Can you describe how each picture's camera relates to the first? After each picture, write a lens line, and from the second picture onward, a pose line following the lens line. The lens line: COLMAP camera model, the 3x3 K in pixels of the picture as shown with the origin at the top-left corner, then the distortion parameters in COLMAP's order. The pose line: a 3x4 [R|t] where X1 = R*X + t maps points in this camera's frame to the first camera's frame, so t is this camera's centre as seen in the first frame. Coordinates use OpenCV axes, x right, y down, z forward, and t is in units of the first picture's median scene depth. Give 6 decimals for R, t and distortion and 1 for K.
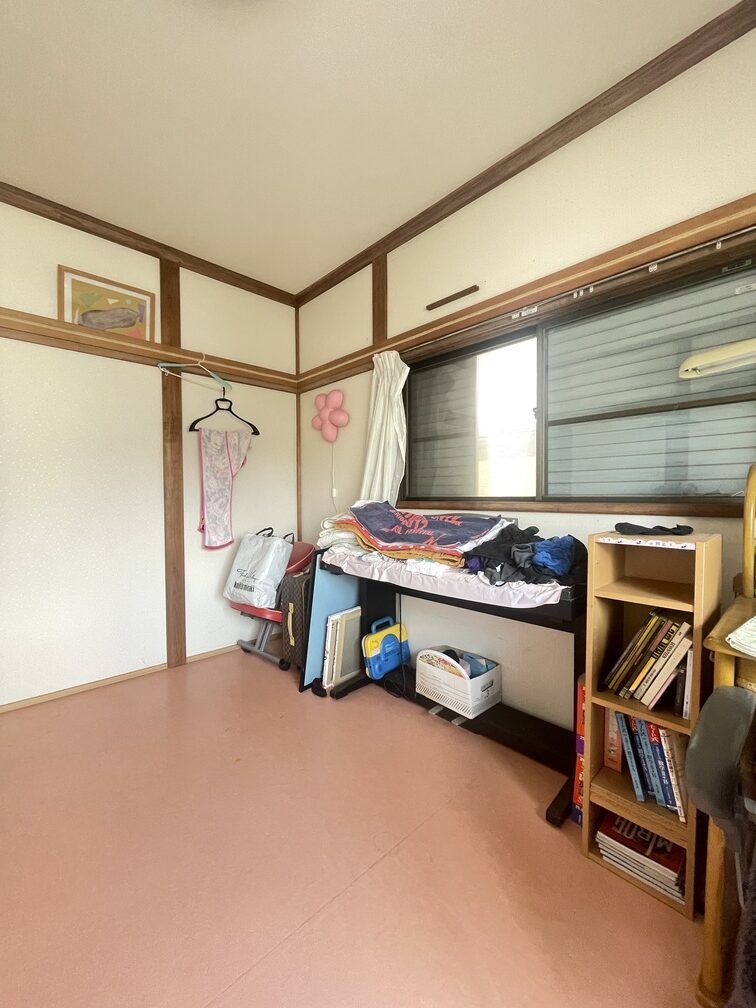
lens RADIAL K [[409.3, 0, 377.7], [0, 409.3, 506.9], [0, 0, 1]] dist [-0.001702, -0.000158]
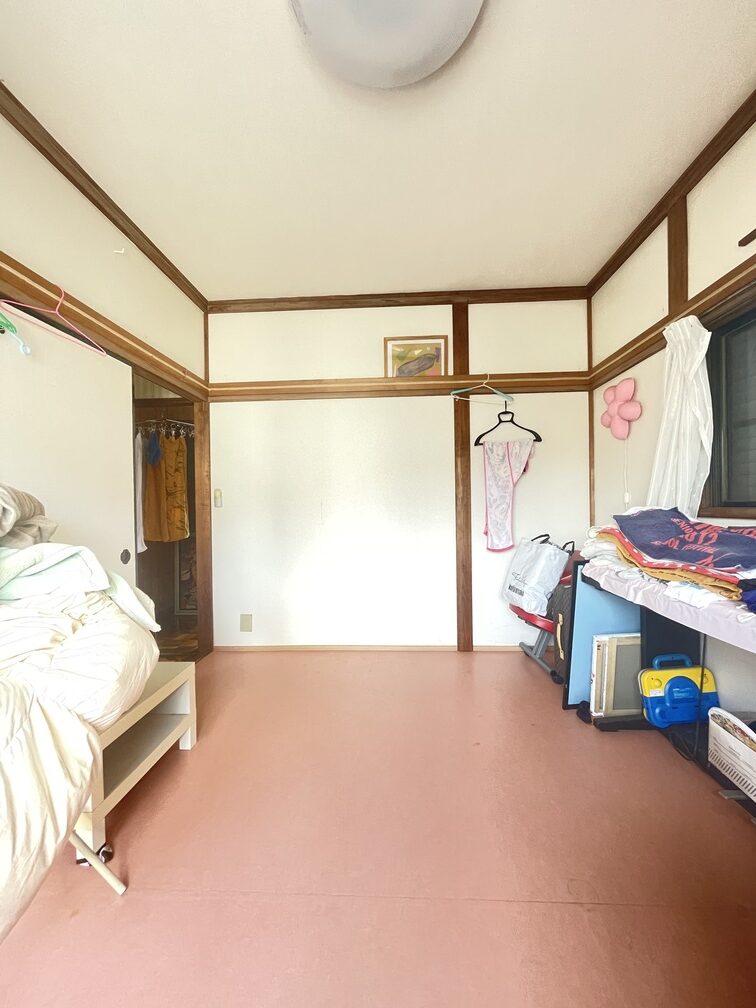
lens RADIAL K [[409.3, 0, 377.7], [0, 409.3, 506.9], [0, 0, 1]] dist [-0.001702, -0.000158]
pose [[0.687720, -0.001597, -0.725974, 0.192569], [-0.007472, 0.999929, -0.009278, -0.003446], [0.725938, 0.011805, 0.687659, 0.029874]]
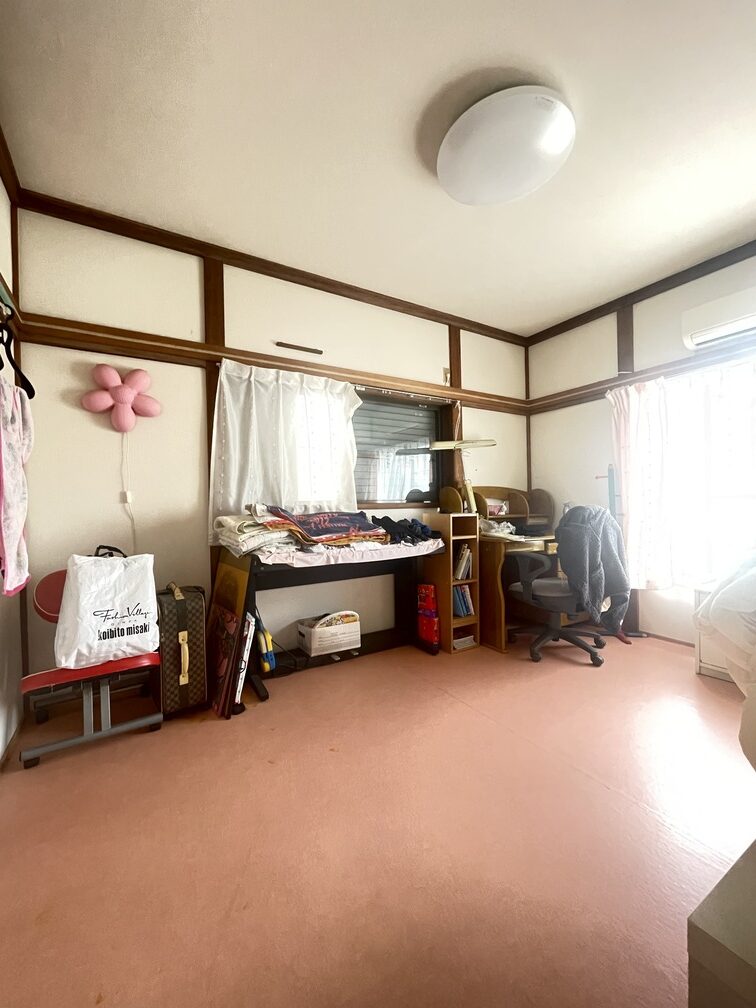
lens RADIAL K [[409.3, 0, 377.7], [0, 409.3, 506.9], [0, 0, 1]] dist [-0.001702, -0.000158]
pose [[0.209815, -0.008640, 0.977703, -0.932431], [0.040255, 0.999189, 0.000192, 0.004273], [-0.976912, 0.039317, 0.209993, 0.450038]]
